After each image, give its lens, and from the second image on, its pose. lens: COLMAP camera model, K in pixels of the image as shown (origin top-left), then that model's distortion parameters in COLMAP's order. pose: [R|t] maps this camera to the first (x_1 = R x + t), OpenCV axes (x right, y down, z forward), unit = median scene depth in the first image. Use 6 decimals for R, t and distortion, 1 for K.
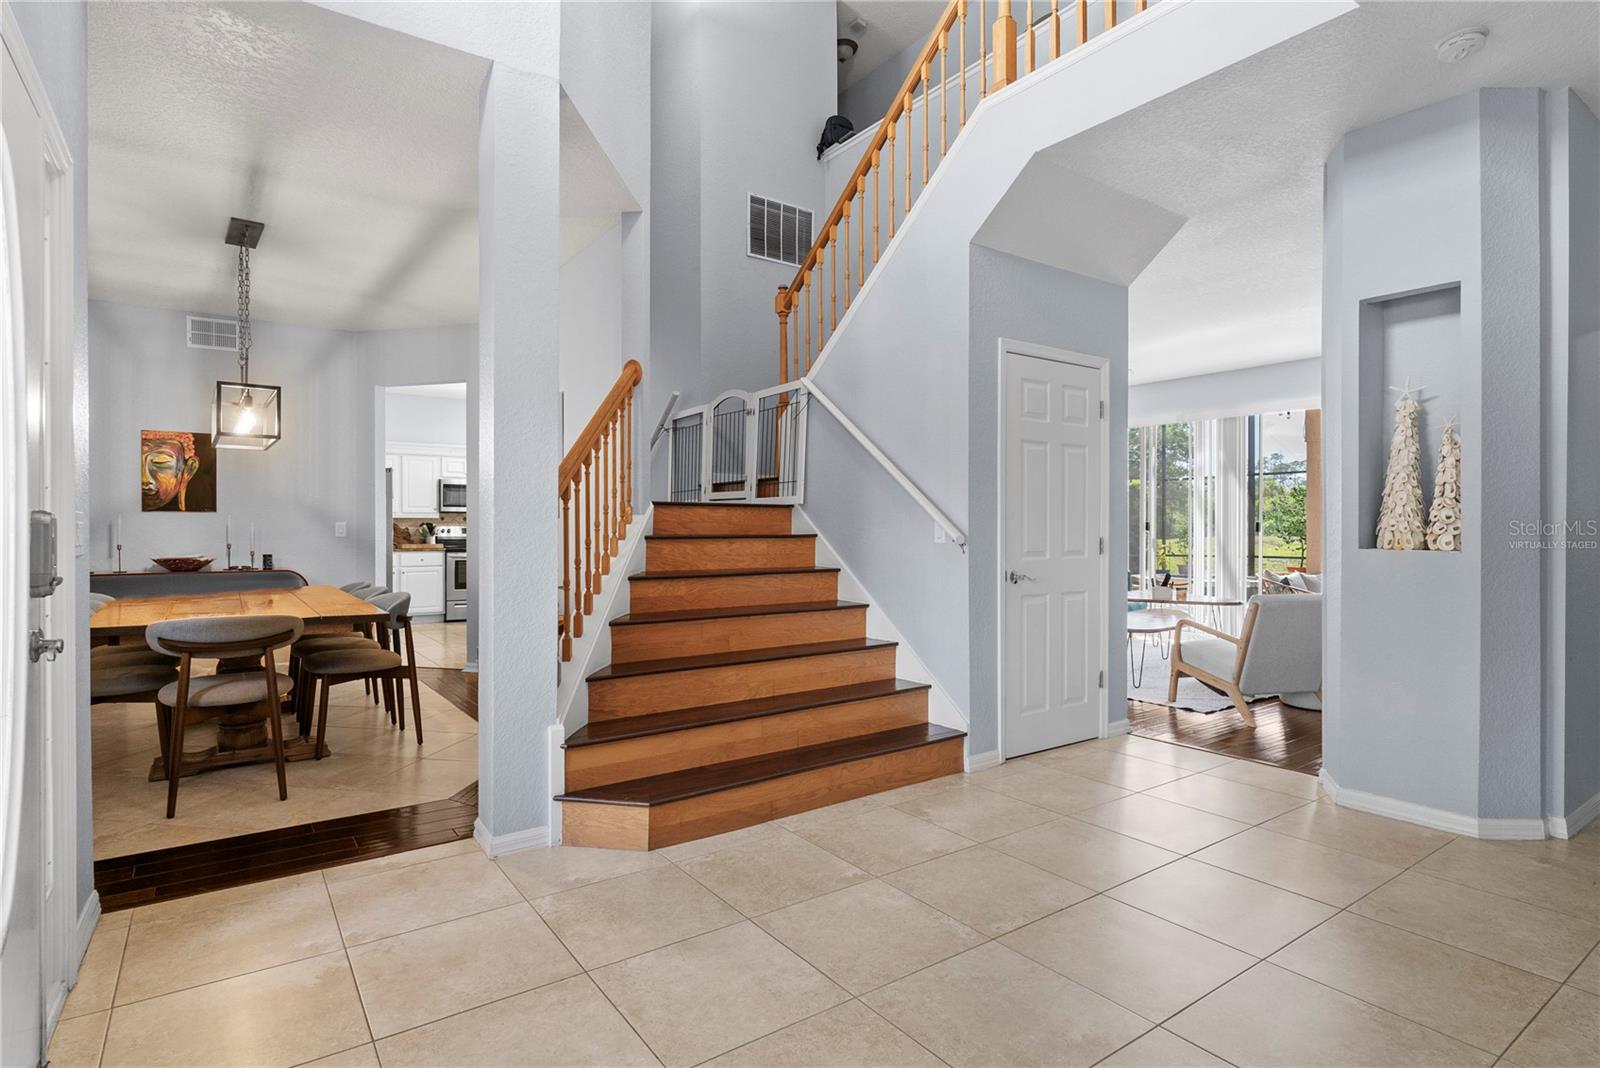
lens RADIAL K [[827.1, 0, 791.8], [0, 827.1, 533.5], [0, 0, 1]] dist [-0.002585, -0.000100]
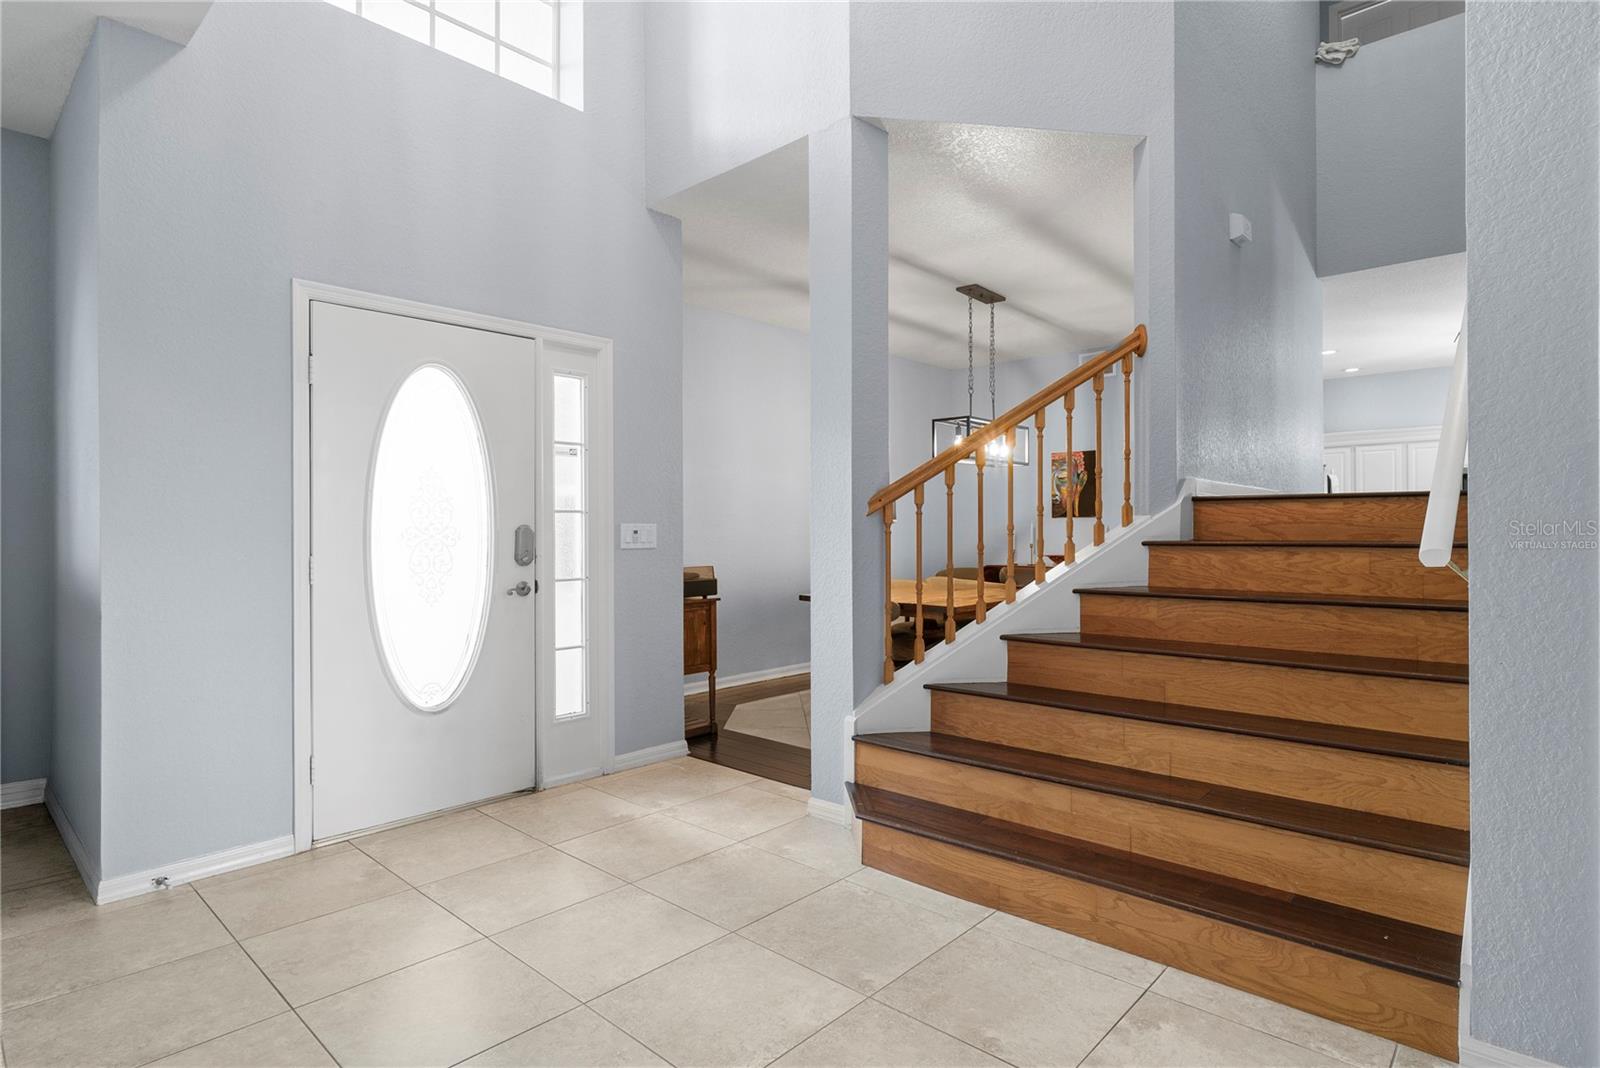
lens RADIAL K [[827.1, 0, 791.8], [0, 827.1, 533.5], [0, 0, 1]] dist [-0.002585, -0.000100]
pose [[0.209380, 0.002846, -0.977830, 0.597976], [-0.004191, 0.999989, 0.002013, -0.005599], [0.977825, 0.003677, 0.209390, 0.560362]]
